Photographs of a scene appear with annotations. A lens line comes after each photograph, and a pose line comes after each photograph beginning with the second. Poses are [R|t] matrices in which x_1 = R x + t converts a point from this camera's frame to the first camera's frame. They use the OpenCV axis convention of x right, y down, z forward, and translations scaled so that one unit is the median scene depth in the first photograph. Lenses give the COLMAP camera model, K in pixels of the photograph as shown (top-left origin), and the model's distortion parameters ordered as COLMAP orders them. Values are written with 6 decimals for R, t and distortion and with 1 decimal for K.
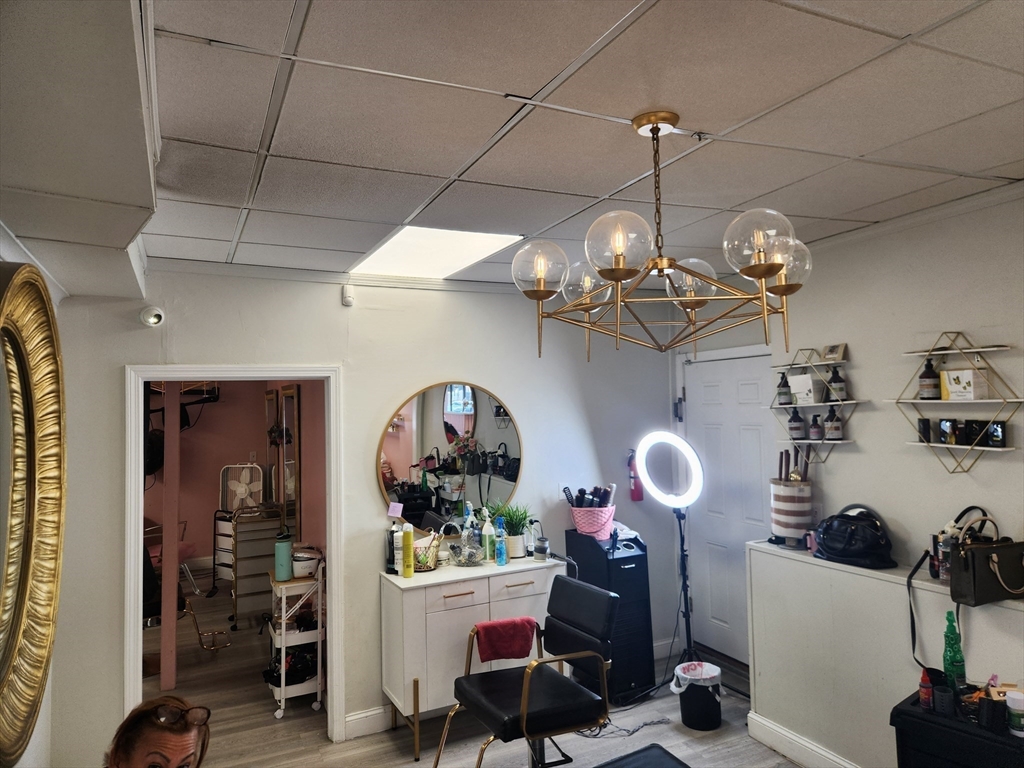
lens RADIAL K [[673.3, 0, 509.2], [0, 673.3, 382.3], [0, 0, 1]] dist [0.080395, -0.074980]
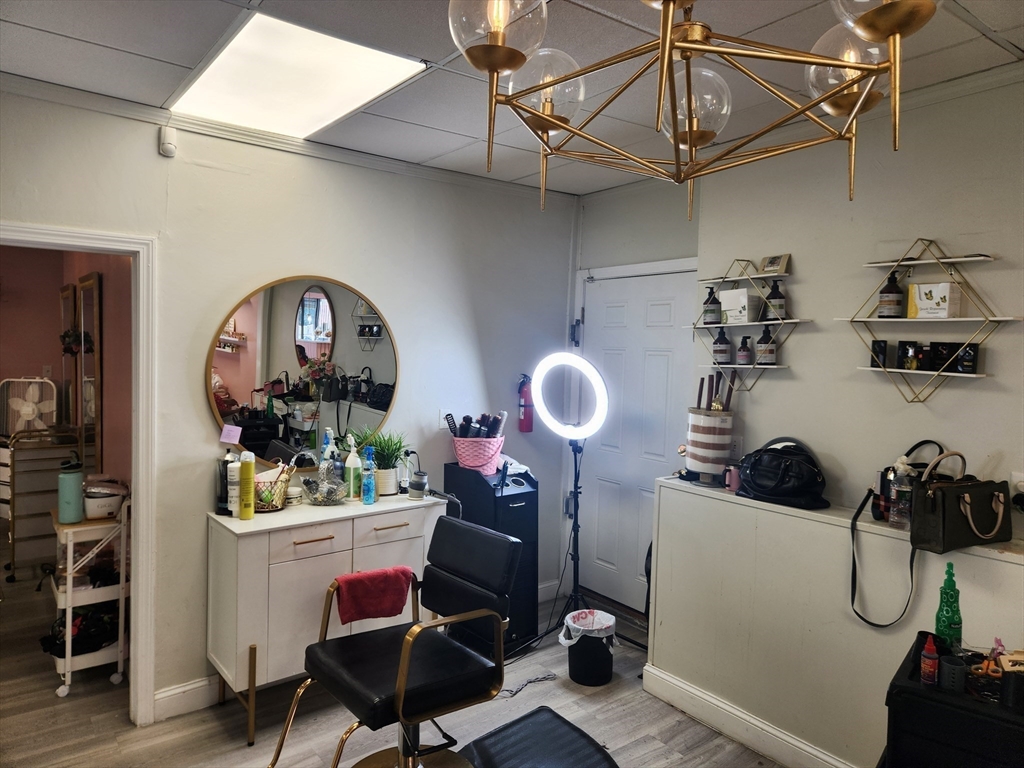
lens RADIAL K [[673.3, 0, 509.2], [0, 673.3, 382.3], [0, 0, 1]] dist [0.080395, -0.074980]
pose [[0.975944, 0.042180, 0.213900, -0.028513], [-0.061015, 0.994744, 0.082230, 0.048528], [-0.209308, -0.093303, 0.973388, 0.191192]]
